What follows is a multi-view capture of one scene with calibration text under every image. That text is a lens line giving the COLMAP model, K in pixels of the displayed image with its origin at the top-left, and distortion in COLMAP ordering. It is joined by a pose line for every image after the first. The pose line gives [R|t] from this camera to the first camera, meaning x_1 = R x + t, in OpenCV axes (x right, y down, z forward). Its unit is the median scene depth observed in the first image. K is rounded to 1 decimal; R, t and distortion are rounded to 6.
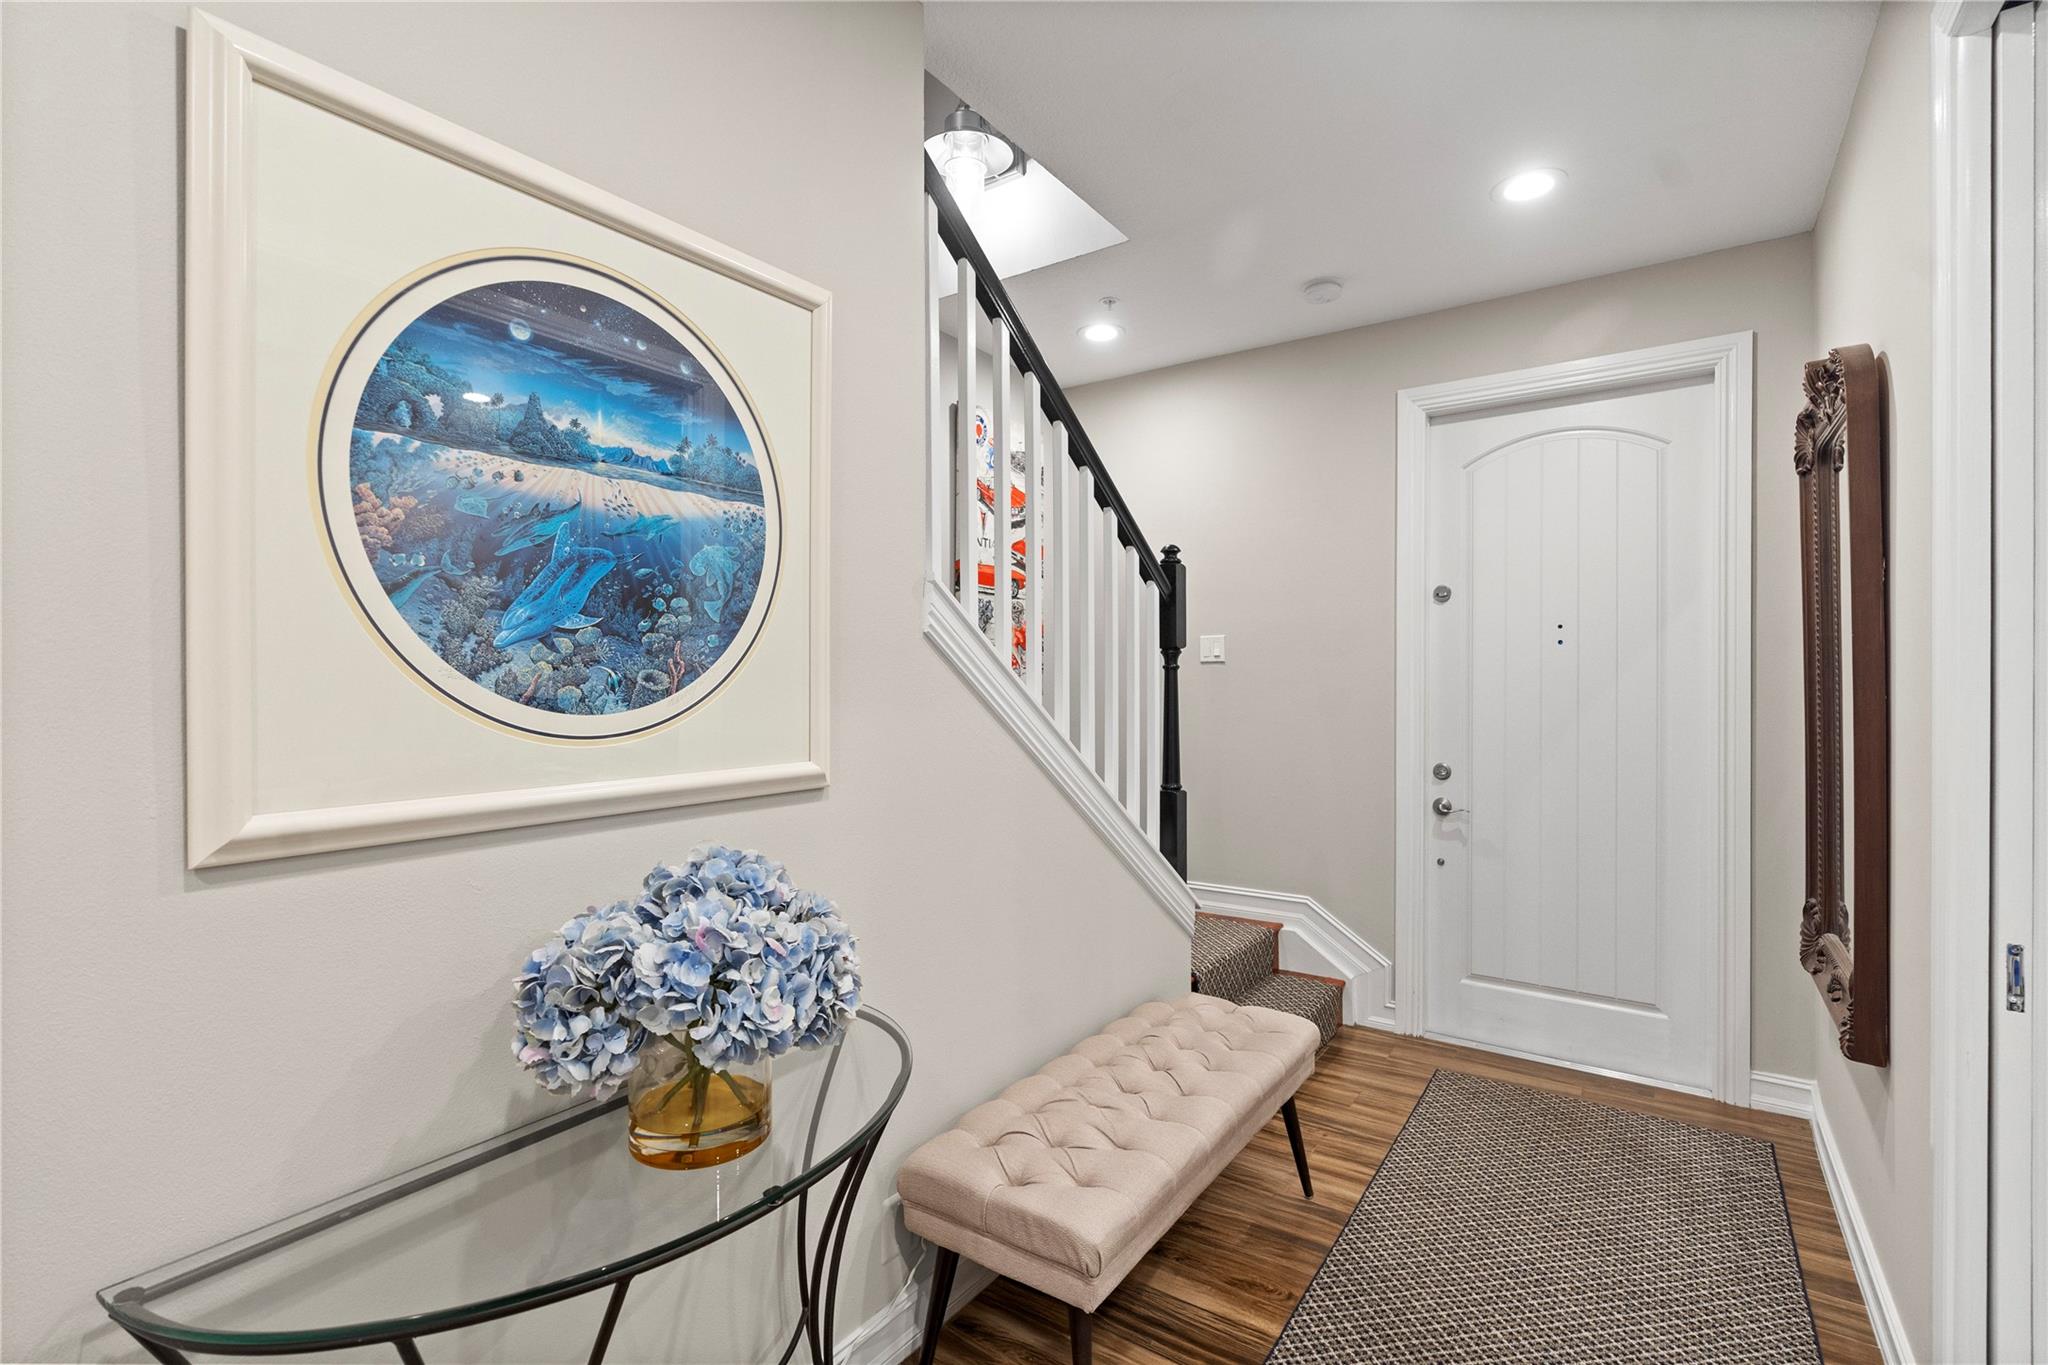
lens RADIAL K [[925.4, 0, 1023.1], [0, 925.4, 683.2], [0, 0, 1]] dist [-0.007813, 0.002201]
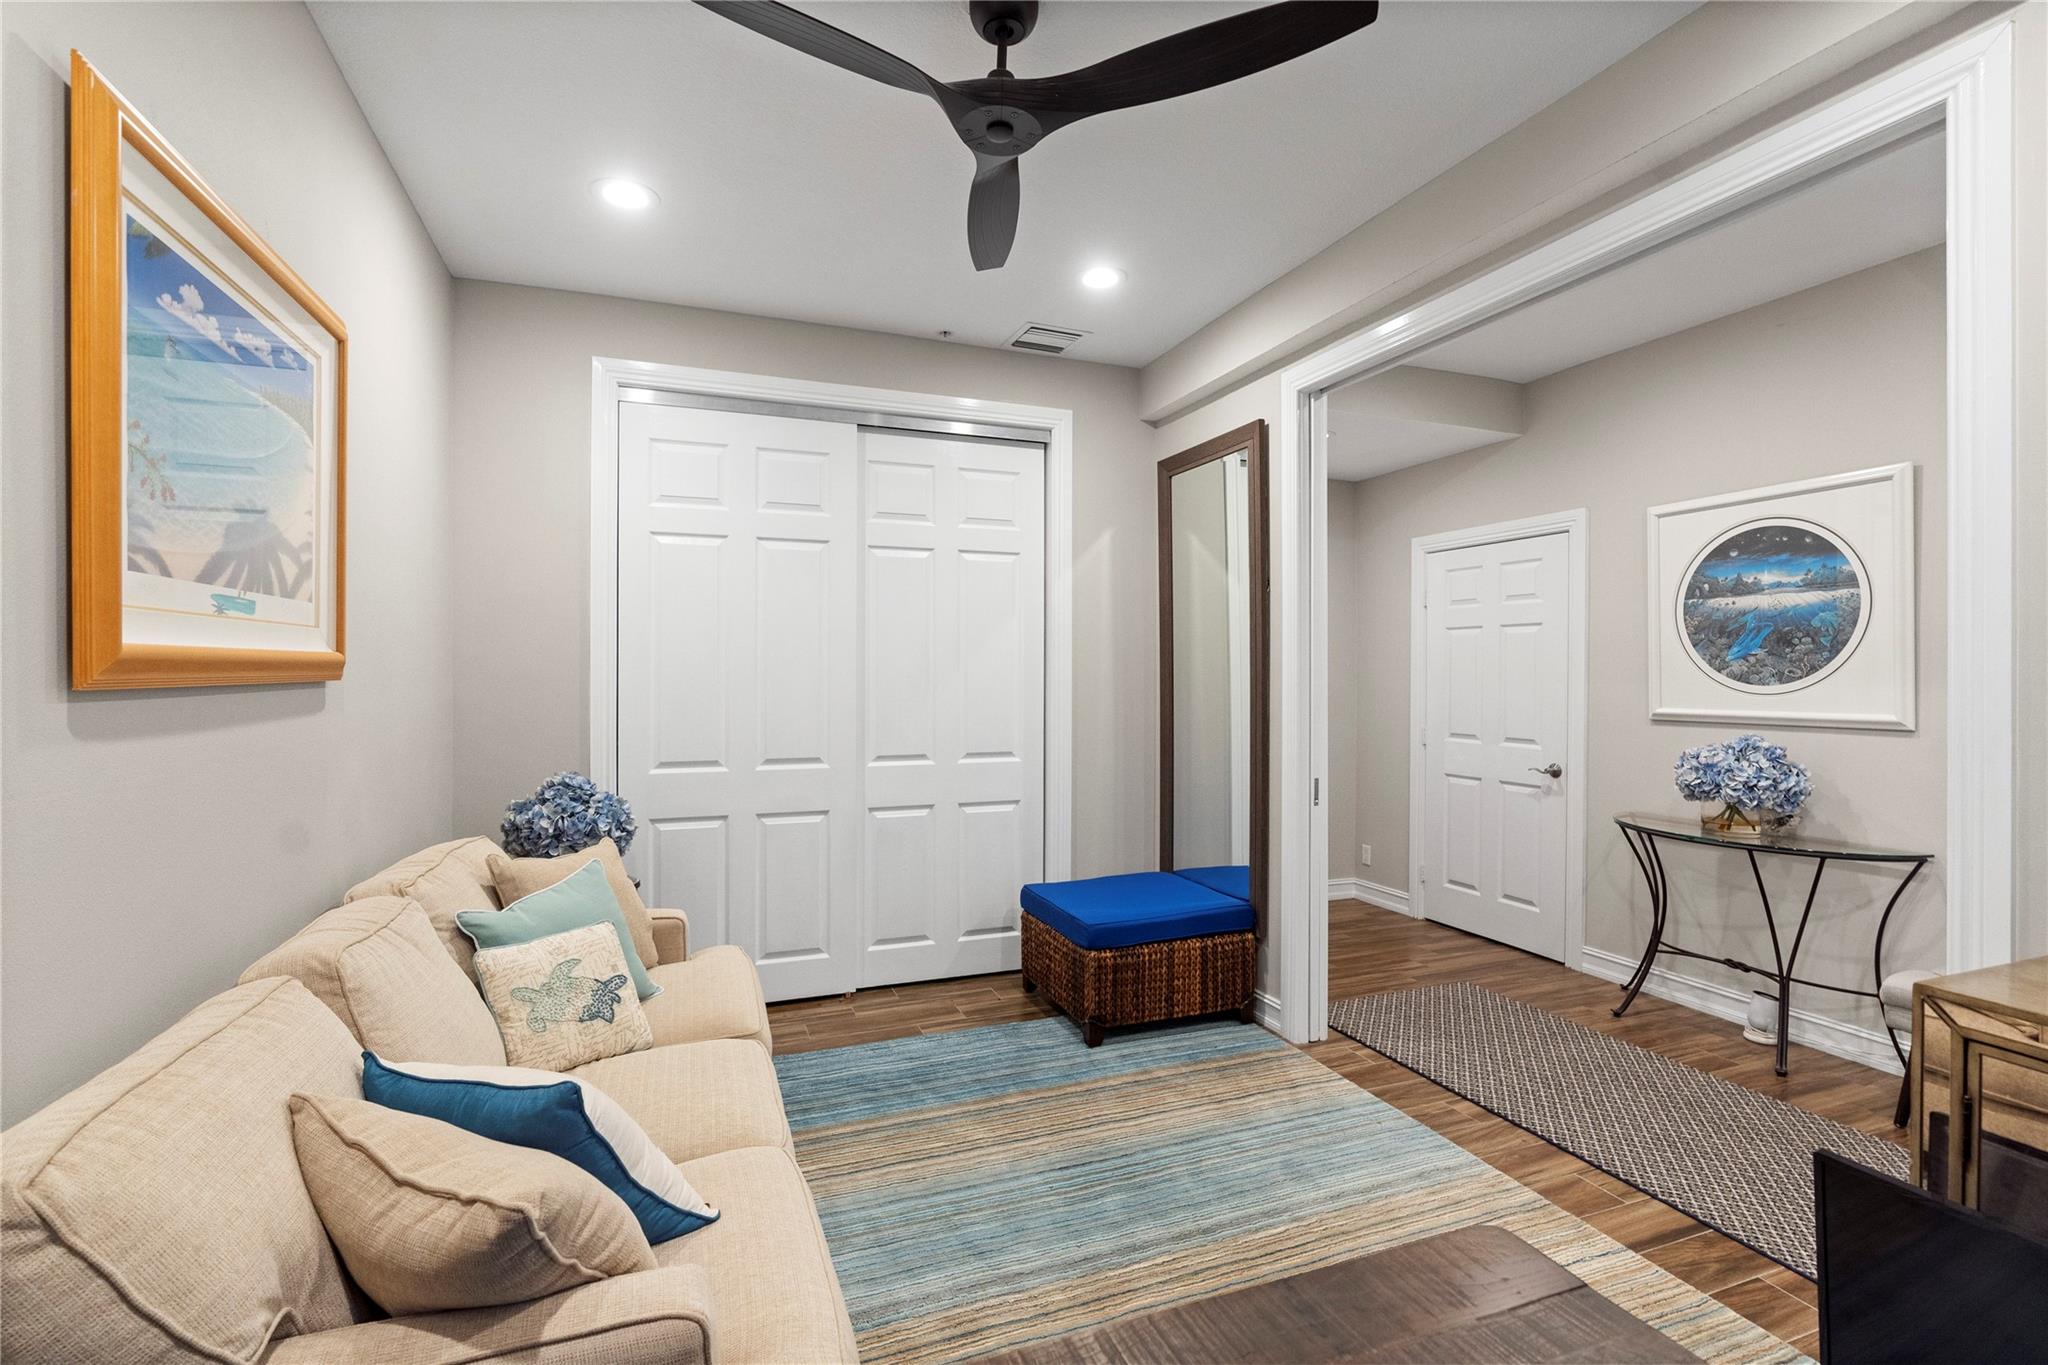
lens RADIAL K [[925.4, 0, 1019.6], [0, 925.4, 676.7], [0, 0, 1]] dist [-0.007813, 0.002201]
pose [[-0.557192, -0.000585, -0.830384, 2.908093], [-0.005295, 0.999982, 0.002849, 0.012237], [0.830367, 0.005985, -0.557185, 0.697818]]
